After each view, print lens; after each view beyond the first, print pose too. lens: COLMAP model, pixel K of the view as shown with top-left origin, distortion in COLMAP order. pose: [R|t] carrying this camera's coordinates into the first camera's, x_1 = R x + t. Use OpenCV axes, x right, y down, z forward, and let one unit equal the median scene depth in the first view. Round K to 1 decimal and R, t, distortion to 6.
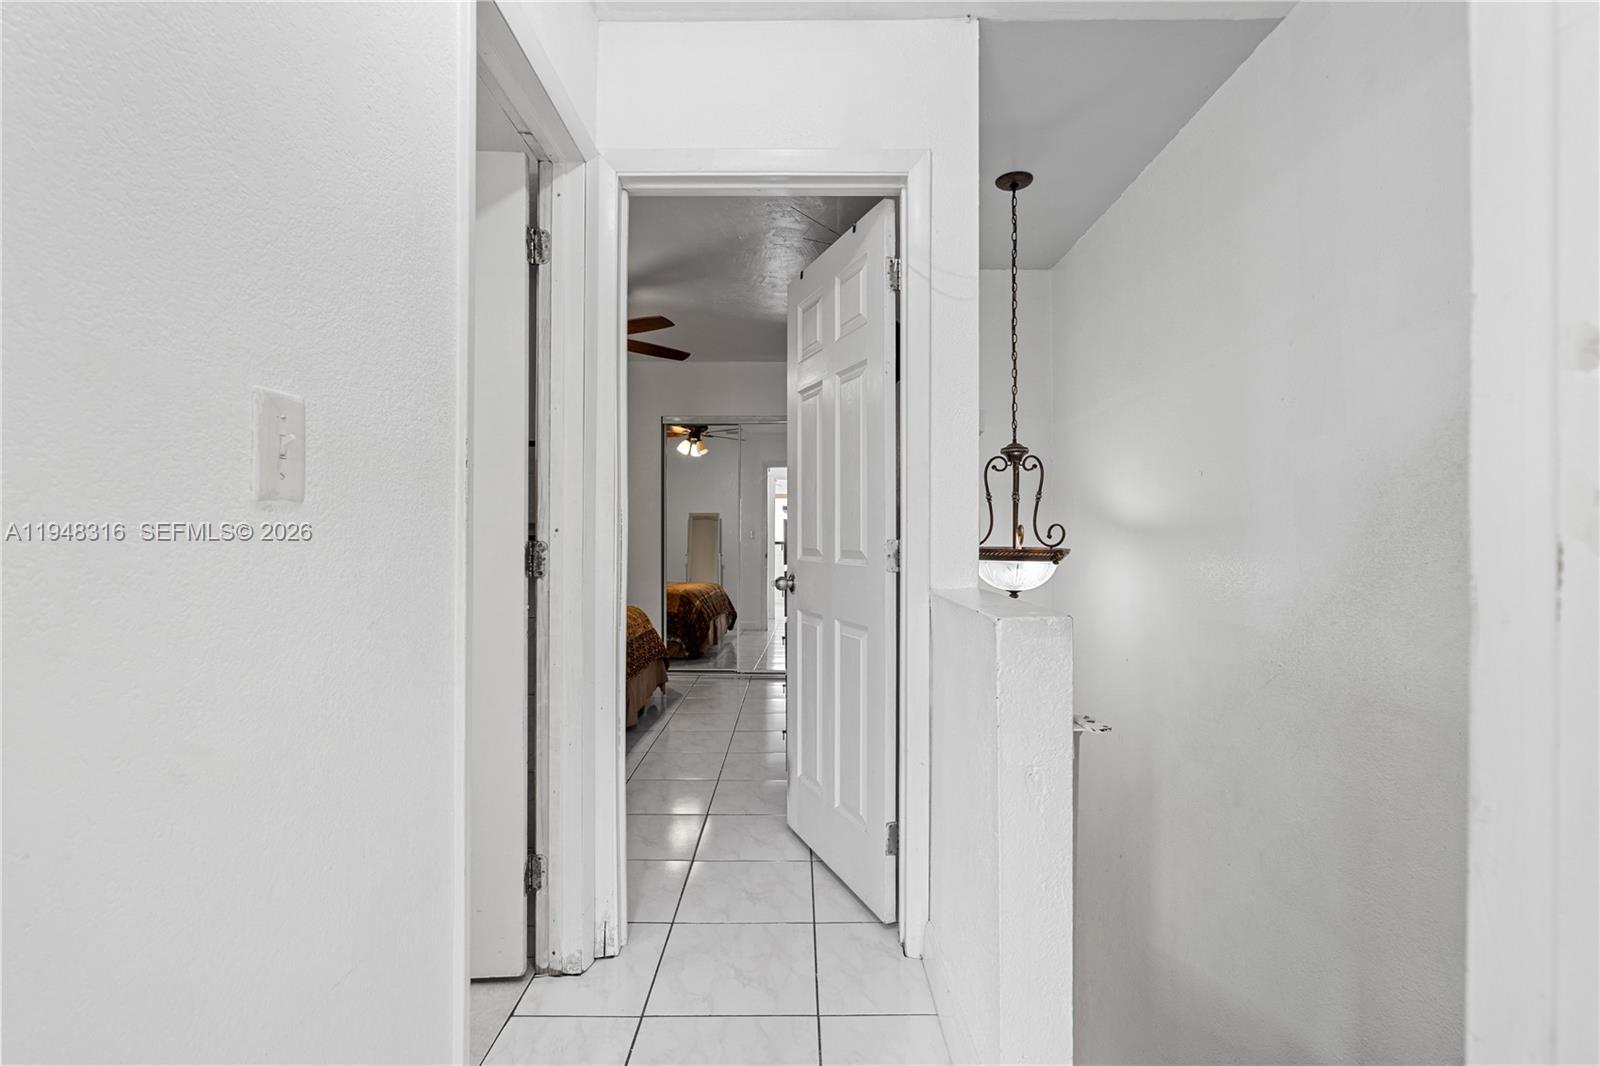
lens RADIAL K [[727.2, 0, 794.6], [0, 727.2, 531.6], [0, 0, 1]] dist [-0.007403, 0.006133]
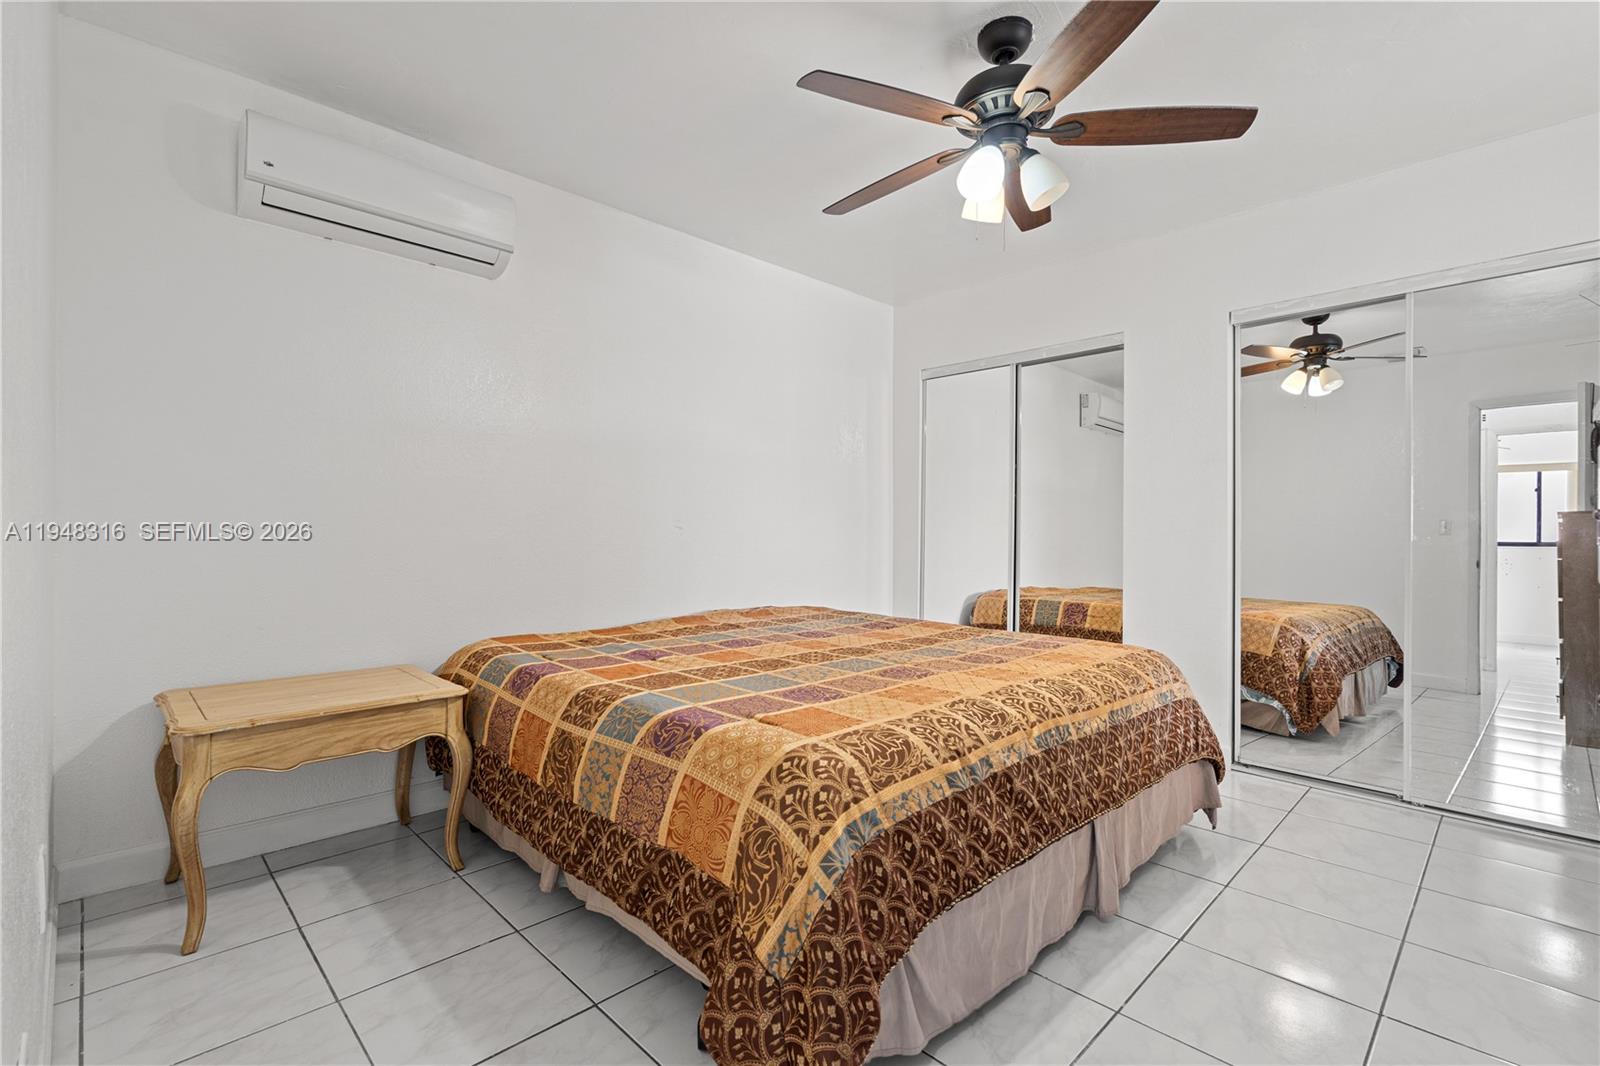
lens RADIAL K [[727.2, 0, 794.6], [0, 727.2, 531.6], [0, 0, 1]] dist [-0.007403, 0.006133]
pose [[0.701042, -0.005263, -0.713101, -0.011518], [0.011934, 0.999919, 0.004353, 0.002594], [0.713020, -0.011562, 0.701048, 0.273045]]
